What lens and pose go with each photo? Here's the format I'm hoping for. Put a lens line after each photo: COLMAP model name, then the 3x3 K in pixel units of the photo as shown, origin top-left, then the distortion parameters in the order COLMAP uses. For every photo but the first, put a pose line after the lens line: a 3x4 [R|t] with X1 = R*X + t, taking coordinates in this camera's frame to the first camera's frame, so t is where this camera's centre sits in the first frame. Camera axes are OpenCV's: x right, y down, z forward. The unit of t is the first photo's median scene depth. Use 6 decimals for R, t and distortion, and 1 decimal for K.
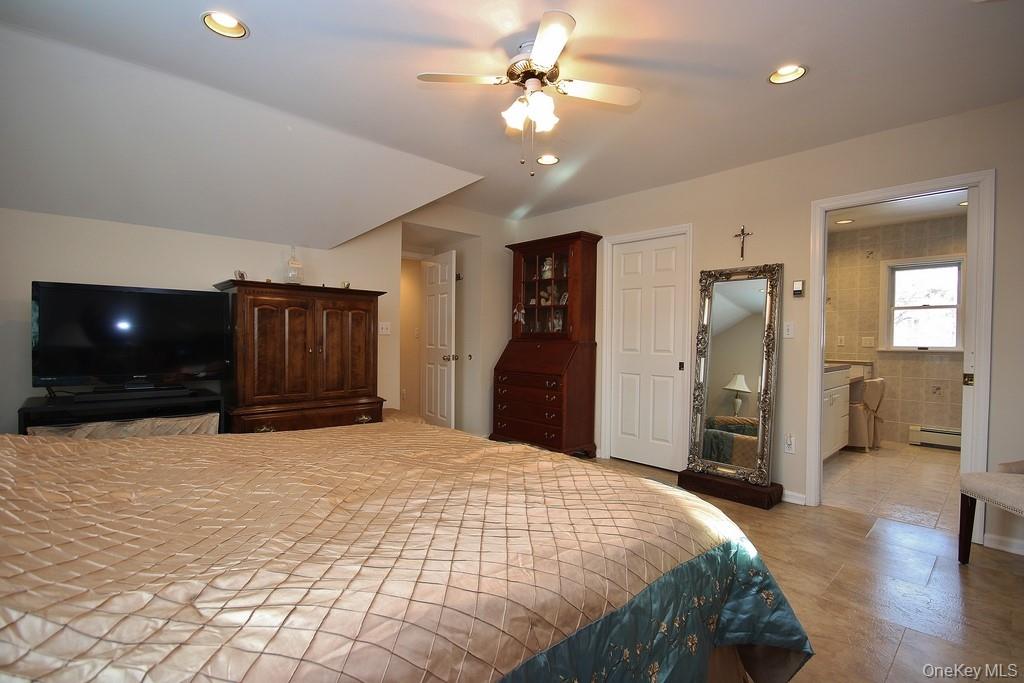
lens RADIAL K [[470.7, 0, 512.2], [0, 470.7, 347.8], [0, 0, 1]] dist [0.001066, -0.006290]
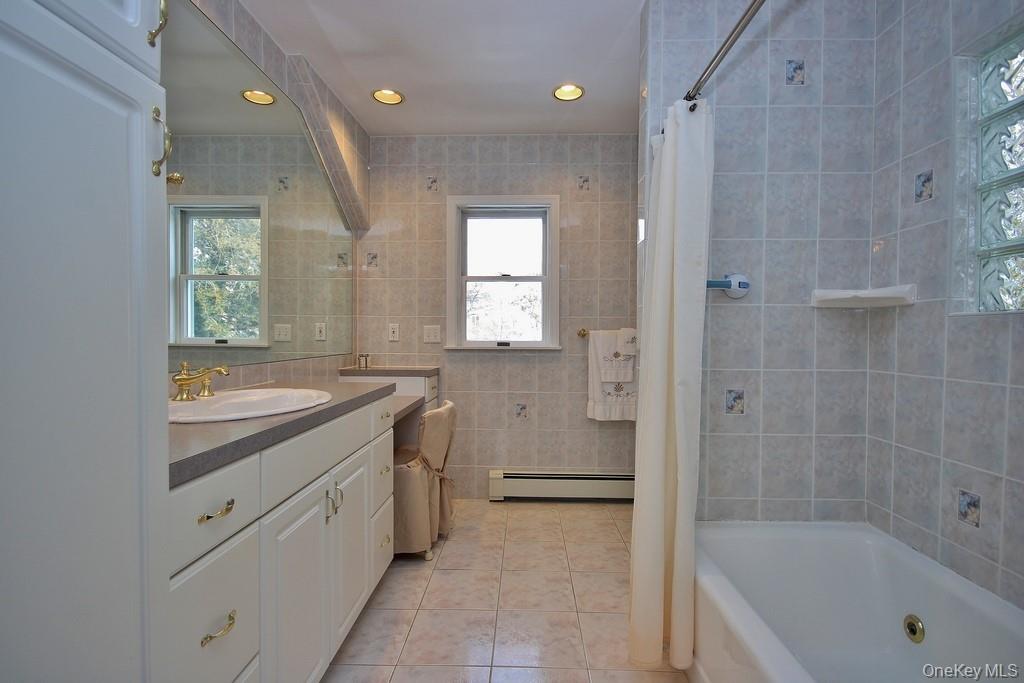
lens RADIAL K [[470.7, 0, 513.2], [0, 470.7, 341.3], [0, 0, 1]] dist [0.001066, -0.006290]
pose [[0.708219, -0.015810, 0.705816, 0.440069], [0.014230, 0.999866, 0.008118, -0.007288], [-0.705850, 0.004294, 0.708349, 0.545326]]
